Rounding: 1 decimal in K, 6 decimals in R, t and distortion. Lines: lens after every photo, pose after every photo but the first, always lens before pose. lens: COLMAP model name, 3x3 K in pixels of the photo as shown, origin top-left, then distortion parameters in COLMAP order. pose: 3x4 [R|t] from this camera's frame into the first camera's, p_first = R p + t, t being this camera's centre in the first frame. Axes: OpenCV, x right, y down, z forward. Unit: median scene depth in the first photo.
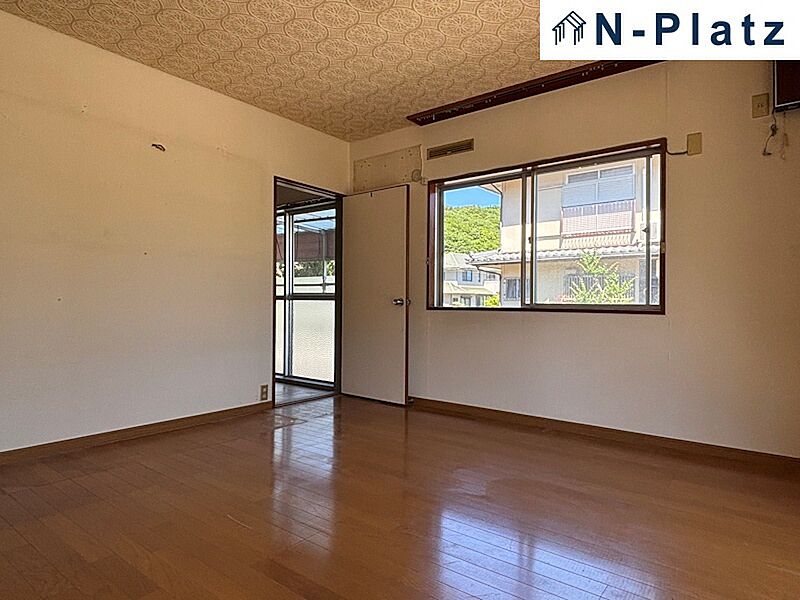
lens RADIAL K [[484.5, 0, 400.2], [0, 484.5, 300.2], [0, 0, 1]] dist [0.044517, -0.039668]
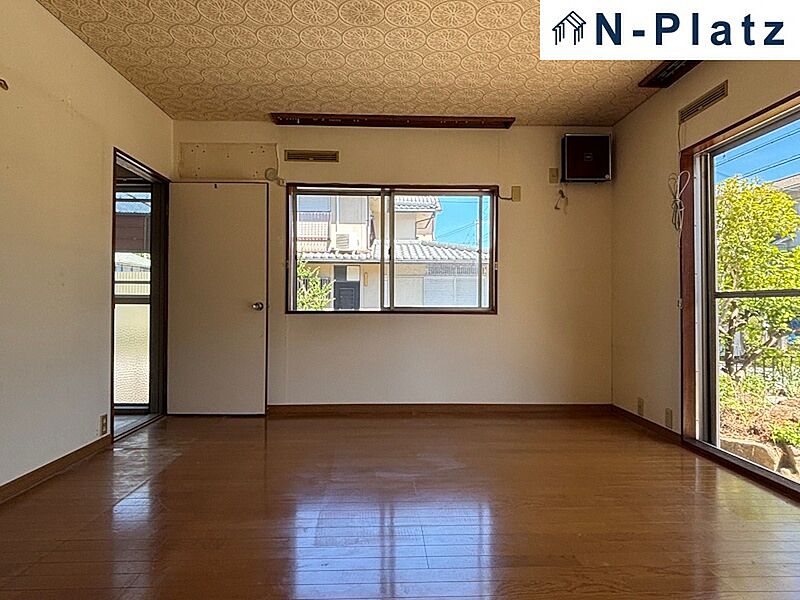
lens RADIAL K [[484.5, 0, 417.0], [0, 484.5, 298.0], [0, 0, 1]] dist [0.044517, -0.039668]
pose [[0.767012, 0.003839, 0.641621, -0.373582], [-0.000116, 0.999983, -0.005844, -0.006763], [-0.641632, 0.004408, 0.767000, 0.077140]]
